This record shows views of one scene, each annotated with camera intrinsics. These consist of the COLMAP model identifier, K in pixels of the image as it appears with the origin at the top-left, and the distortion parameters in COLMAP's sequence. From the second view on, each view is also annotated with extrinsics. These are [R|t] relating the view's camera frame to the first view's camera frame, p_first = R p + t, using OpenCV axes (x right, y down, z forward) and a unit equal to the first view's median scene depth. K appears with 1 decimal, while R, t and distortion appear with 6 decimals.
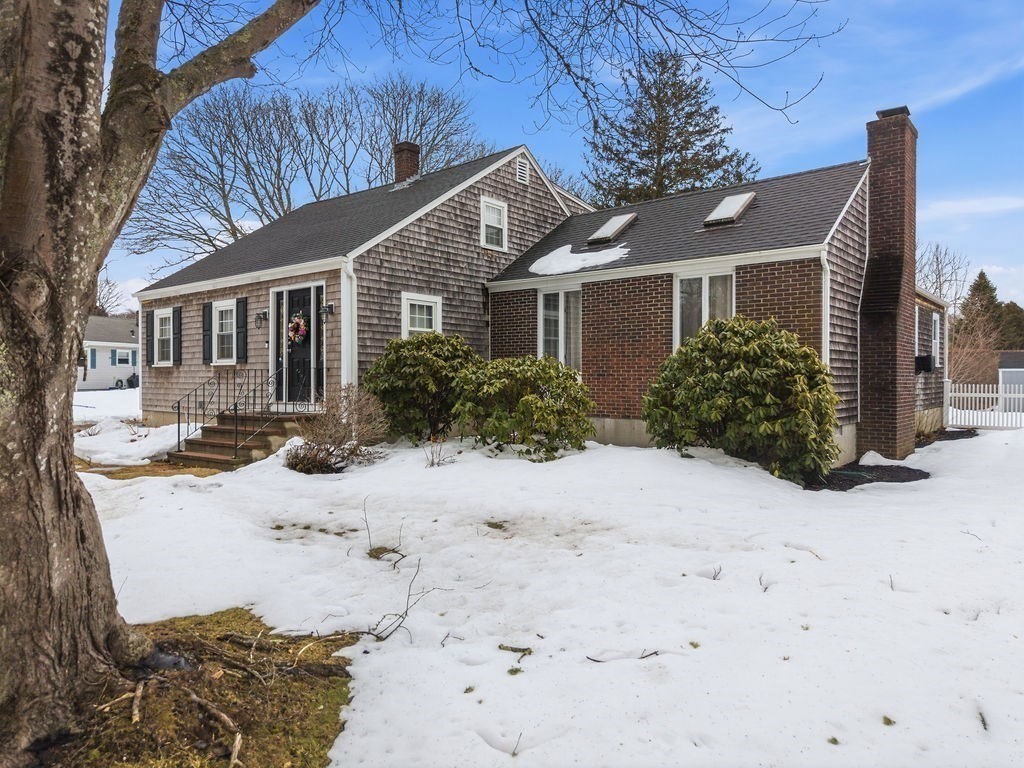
lens RADIAL K [[697.7, 0, 505.2], [0, 697.7, 383.7], [0, 0, 1]] dist [0.015457, -0.009237]
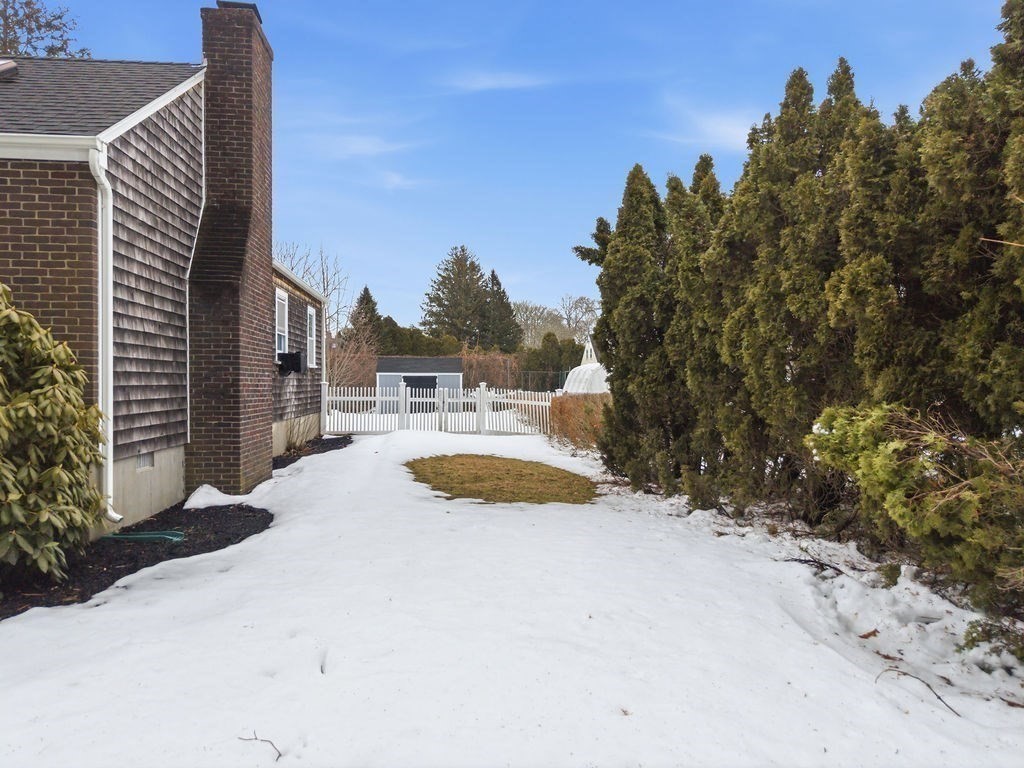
lens RADIAL K [[697.7, 0, 521.4], [0, 697.7, 389.5], [0, 0, 1]] dist [0.015457, -0.009237]
pose [[0.688965, -0.003066, 0.724788, 0.236974], [0.001360, 0.999995, 0.002938, 0.001748], [-0.724794, -0.001038, 0.688965, 0.302425]]
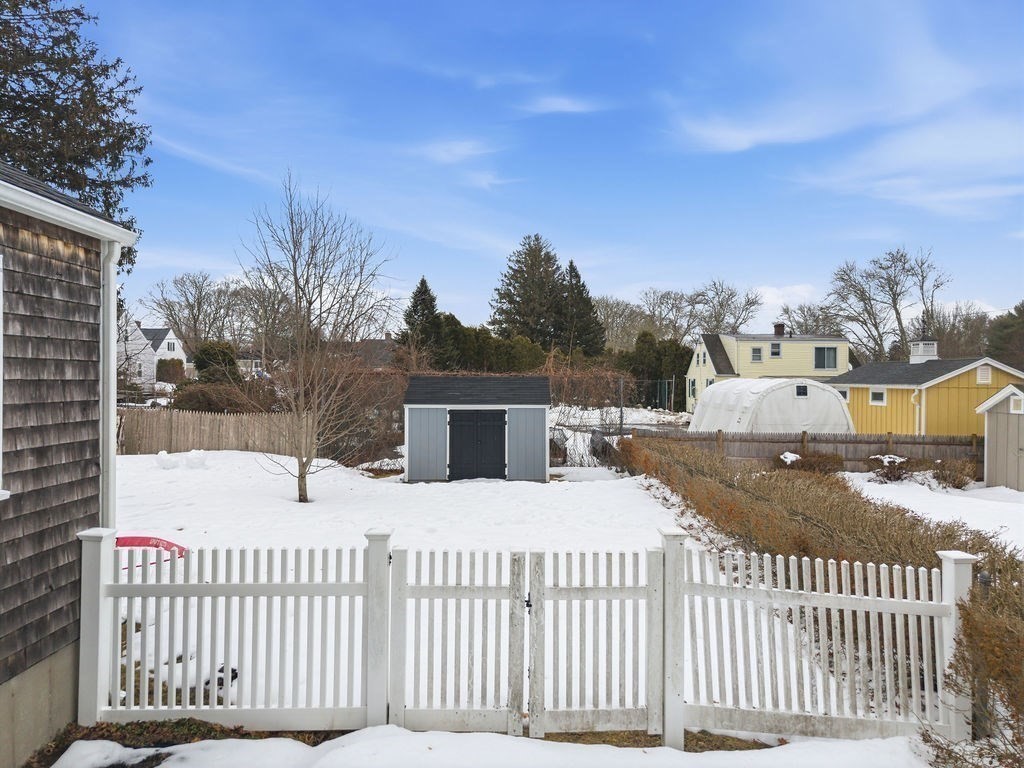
lens RADIAL K [[697.7, 0, 507.3], [0, 697.7, 383.6], [0, 0, 1]] dist [0.015457, -0.009237]
pose [[0.771062, 0.003461, 0.636751, 0.931547], [-0.001223, 0.999991, -0.003954, -0.090665], [-0.636759, 0.002271, 0.771059, 1.141322]]
